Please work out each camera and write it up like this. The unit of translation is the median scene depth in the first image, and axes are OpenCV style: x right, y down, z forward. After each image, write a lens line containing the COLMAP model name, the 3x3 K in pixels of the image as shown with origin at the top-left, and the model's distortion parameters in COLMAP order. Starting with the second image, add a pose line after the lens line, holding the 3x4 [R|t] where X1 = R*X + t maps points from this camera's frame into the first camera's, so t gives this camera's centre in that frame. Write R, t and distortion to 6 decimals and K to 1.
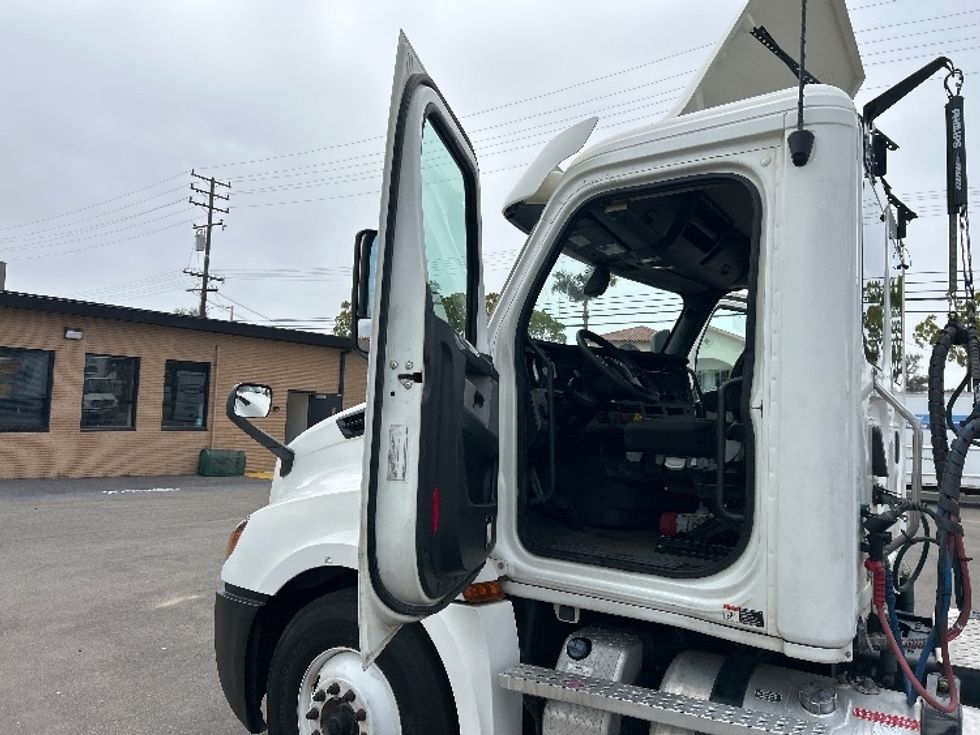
lens RADIAL K [[713.8, 0, 509.9], [0, 713.8, 371.4], [0, 0, 1]] dist [0.008007, 0.002968]
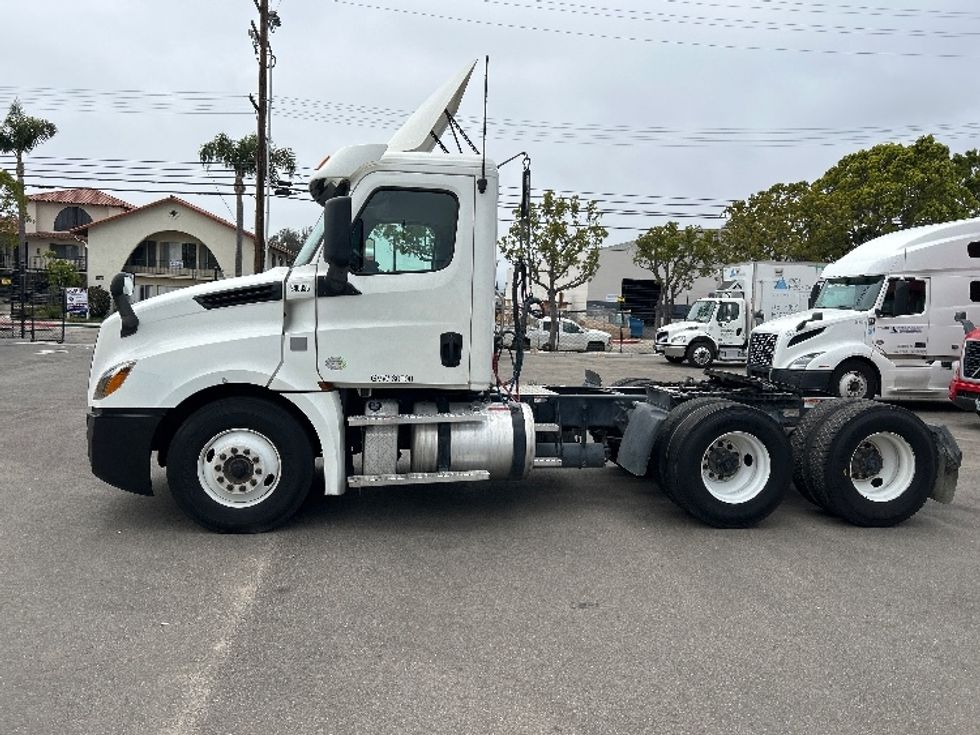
lens RADIAL K [[696.8, 0, 483.5], [0, 696.8, 369.5], [0, 0, 1]] dist [0.045348, -0.001425]
pose [[0.766753, -0.068295, 0.638299, -0.798382], [-0.042740, 0.986687, 0.156911, -0.046823], [-0.640517, -0.147593, 0.753627, -0.615277]]
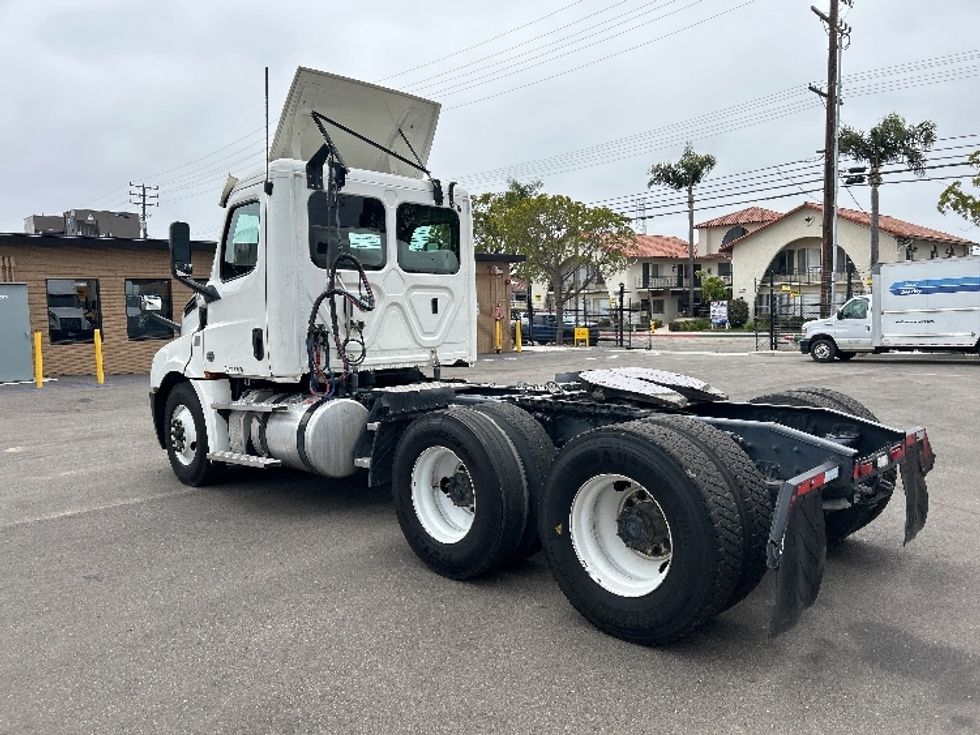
lens RADIAL K [[717.0, 0, 486.0], [0, 717.0, 358.9], [0, 0, 1]] dist [-0.004046, -0.004396]
pose [[0.979301, -0.050736, -0.195949, 1.148672], [0.074159, 0.990696, 0.114112, 0.040045], [0.188337, -0.126282, 0.973952, -1.015552]]
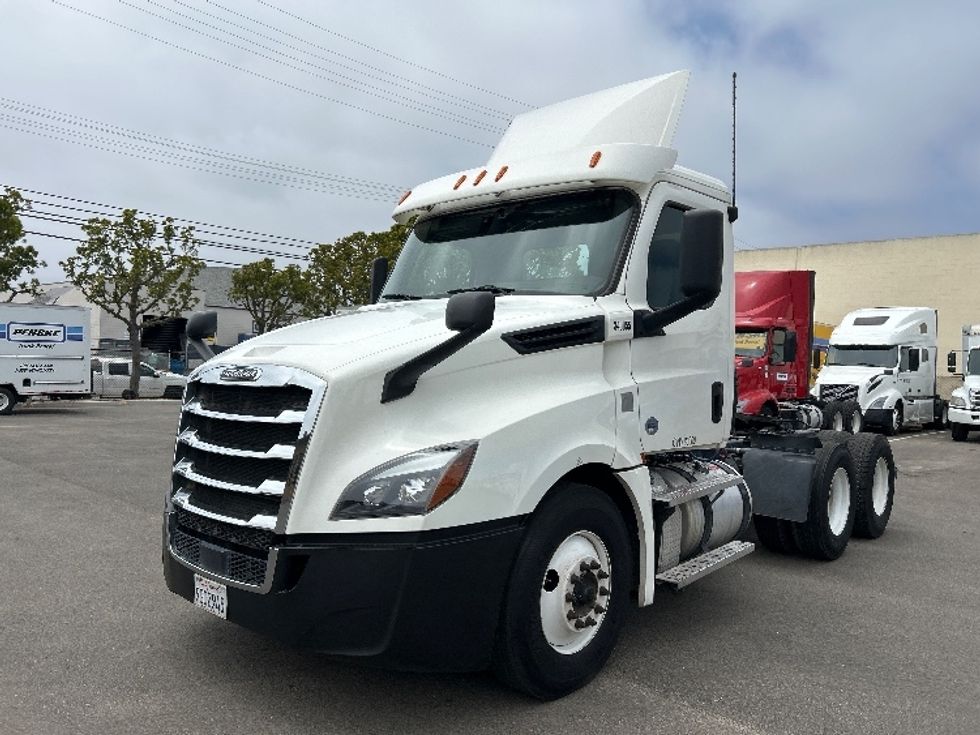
lens RADIAL K [[717.0, 0, 486.0], [0, 717.0, 358.9], [0, 0, 1]] dist [-0.004046, -0.004396]
pose [[0.187543, -0.019759, 0.982058, -1.314488], [-0.089675, 0.995278, 0.037151, 0.070136], [-0.978154, -0.095034, 0.184885, 0.896978]]
